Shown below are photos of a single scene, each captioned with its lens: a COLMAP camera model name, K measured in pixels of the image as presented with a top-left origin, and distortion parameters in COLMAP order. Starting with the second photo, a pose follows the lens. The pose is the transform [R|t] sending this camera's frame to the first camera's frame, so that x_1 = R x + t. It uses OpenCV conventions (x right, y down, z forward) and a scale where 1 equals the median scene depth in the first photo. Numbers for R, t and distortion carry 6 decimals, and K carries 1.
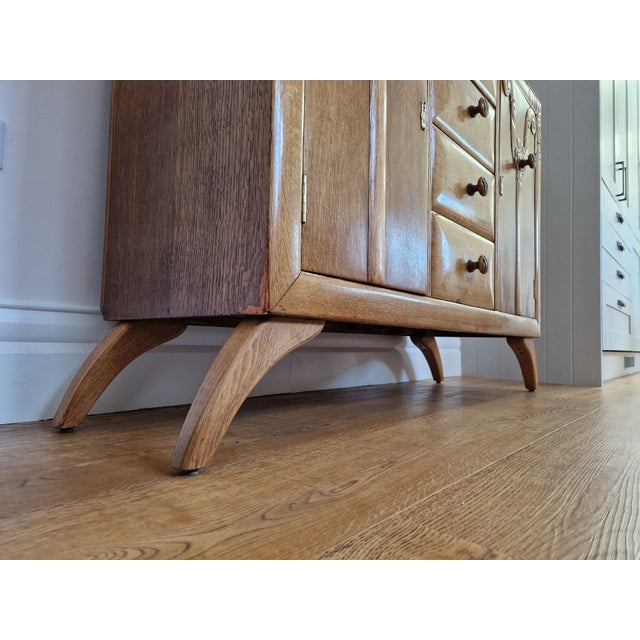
lens RADIAL K [[428.1, 0, 320.0], [0, 428.1, 320.0], [0, 0, 1]] dist [0.069980, -0.057036]
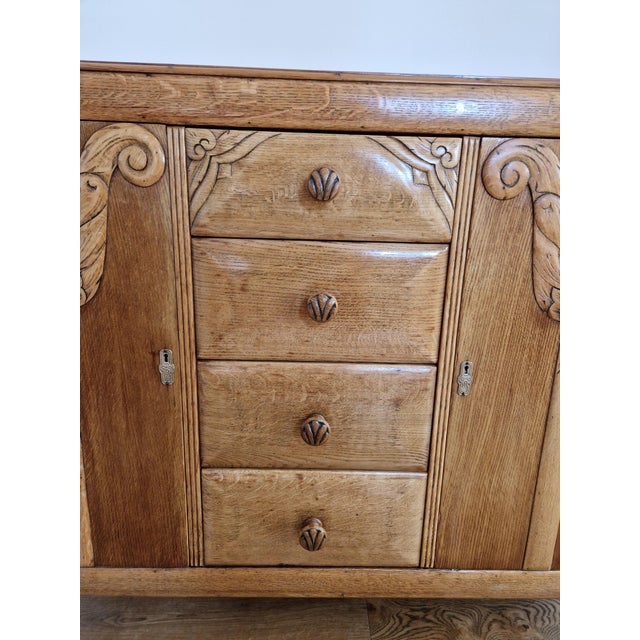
lens RADIAL K [[428.1, 0, 320.0], [0, 428.1, 320.0], [0, 0, 1]] dist [0.069980, -0.057036]
pose [[0.668915, 0.175844, -0.722240, 1.502796], [0.030950, 0.964186, 0.263415, -1.168602], [0.742694, -0.198556, 0.639516, 1.168038]]
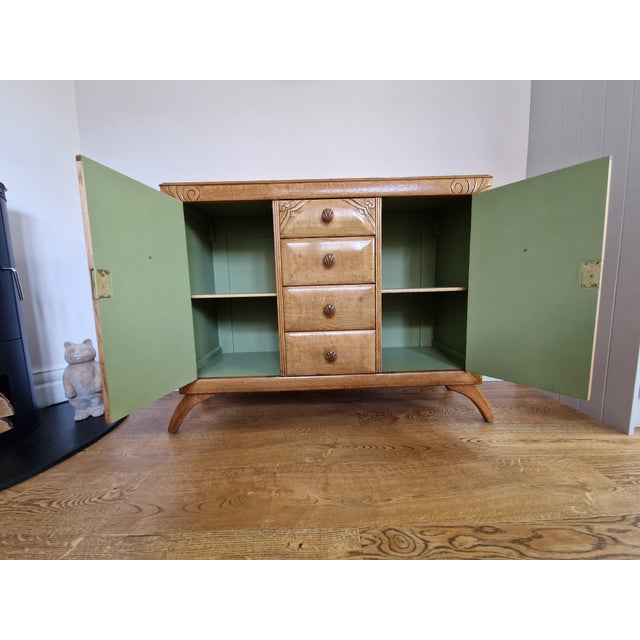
lens RADIAL K [[259.8, 0, 320.4], [0, 259.8, 317.4], [0, 0, 1]] dist [0.001280, -0.000224]
pose [[0.663460, 0.041515, -0.747059, 2.030649], [0.088916, 0.987009, 0.133815, -0.760256], [0.742910, -0.155207, 0.651150, 0.596586]]
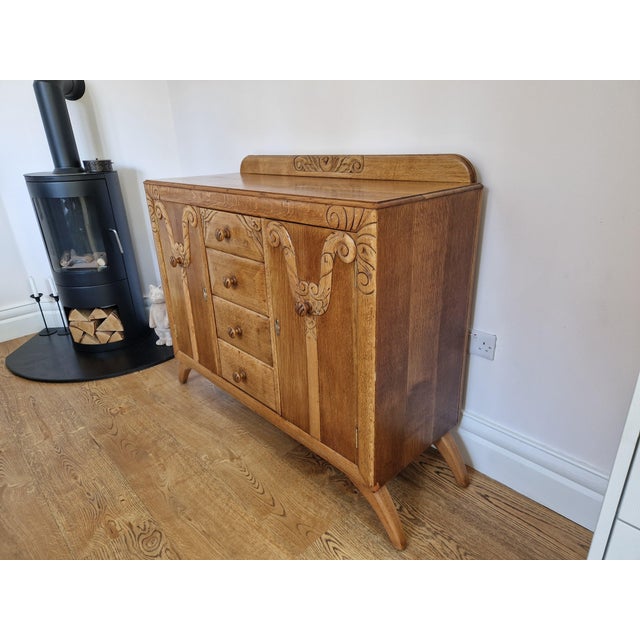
lens RADIAL K [[425.7, 0, 322.7], [0, 425.7, 314.1], [0, 0, 1]] dist [0.074223, -0.059656]
pose [[-0.091283, 0.348179, -0.932973, 3.229128], [0.085092, 0.936185, 0.341052, -1.587299], [0.992183, -0.048256, -0.115085, 2.779960]]
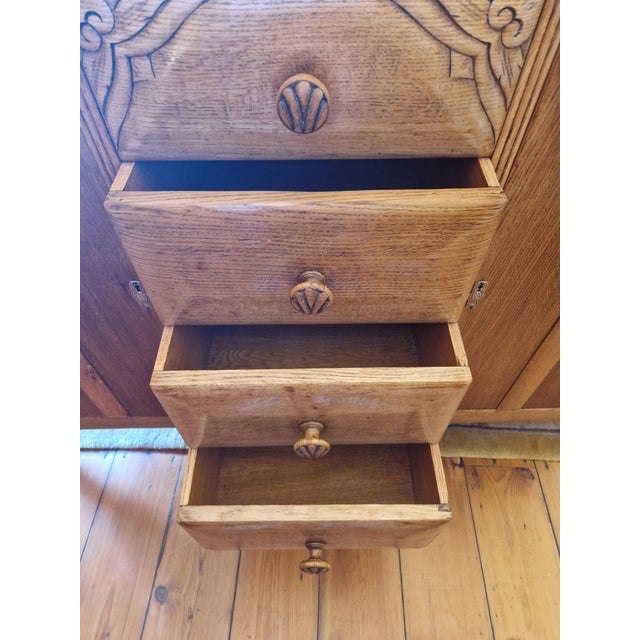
lens RADIAL K [[428.1, 0, 320.0], [0, 428.1, 320.0], [0, 0, 1]] dist [0.069980, -0.057036]
pose [[0.664185, 0.567291, -0.486867, 1.228868], [0.065686, 0.604463, 0.793921, -1.525956], [0.744677, -0.559290, 0.364212, 1.495159]]
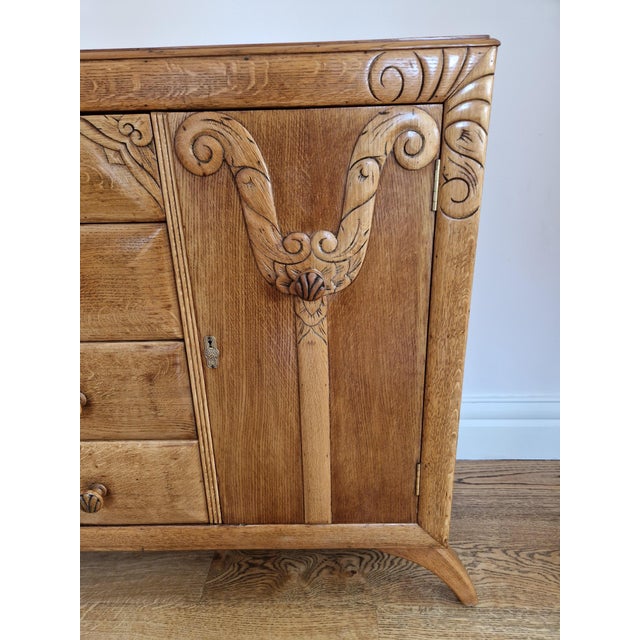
lens RADIAL K [[428.1, 0, 320.0], [0, 428.1, 320.0], [0, 0, 1]] dist [0.069980, -0.057036]
pose [[0.636655, 0.222799, -0.738262, 2.035670], [0.085696, 0.930983, 0.354862, -1.182789], [0.766372, -0.289191, 0.573622, 1.766620]]
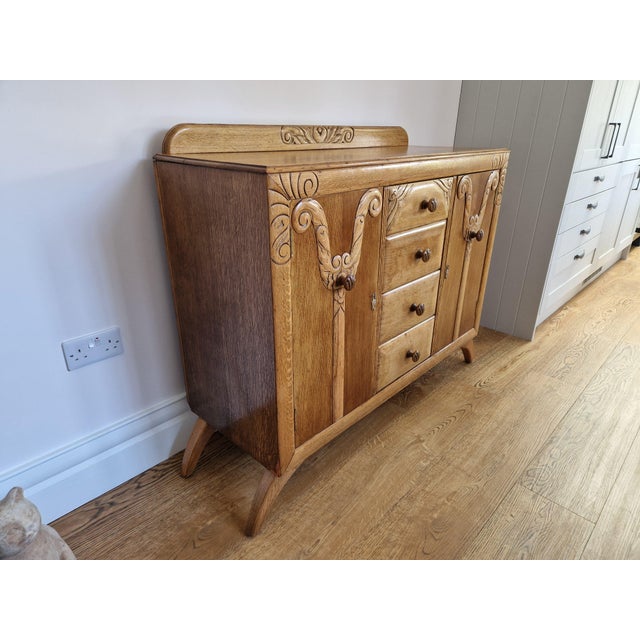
lens RADIAL K [[425.7, 0, 322.7], [0, 425.7, 314.1], [0, 0, 1]] dist [0.074223, -0.059656]
pose [[0.998953, -0.001237, -0.045739, 0.202129], [0.021586, 0.894150, 0.447246, -1.760370], [0.040344, -0.447765, 0.893241, -0.601709]]
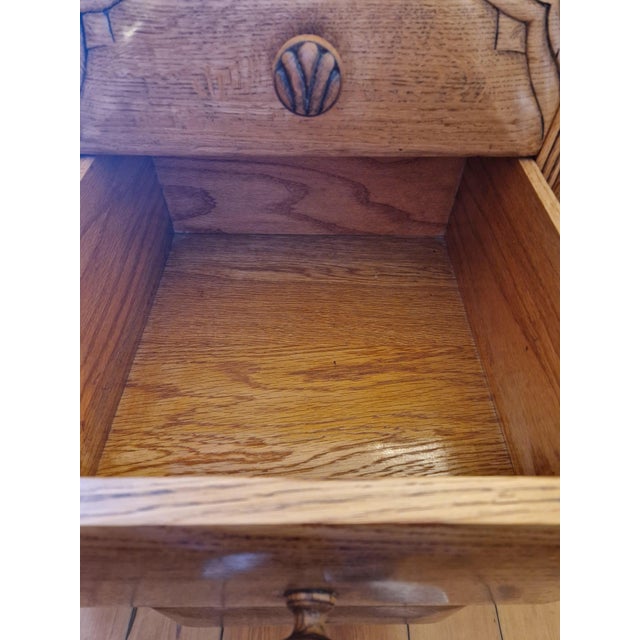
lens RADIAL K [[428.1, 0, 320.0], [0, 428.1, 320.0], [0, 0, 1]] dist [0.069980, -0.057036]
pose [[0.667357, 0.547964, -0.504350, 1.125708], [0.049556, 0.643044, 0.764224, -1.408946], [0.743087, -0.535004, 0.401985, 1.555184]]
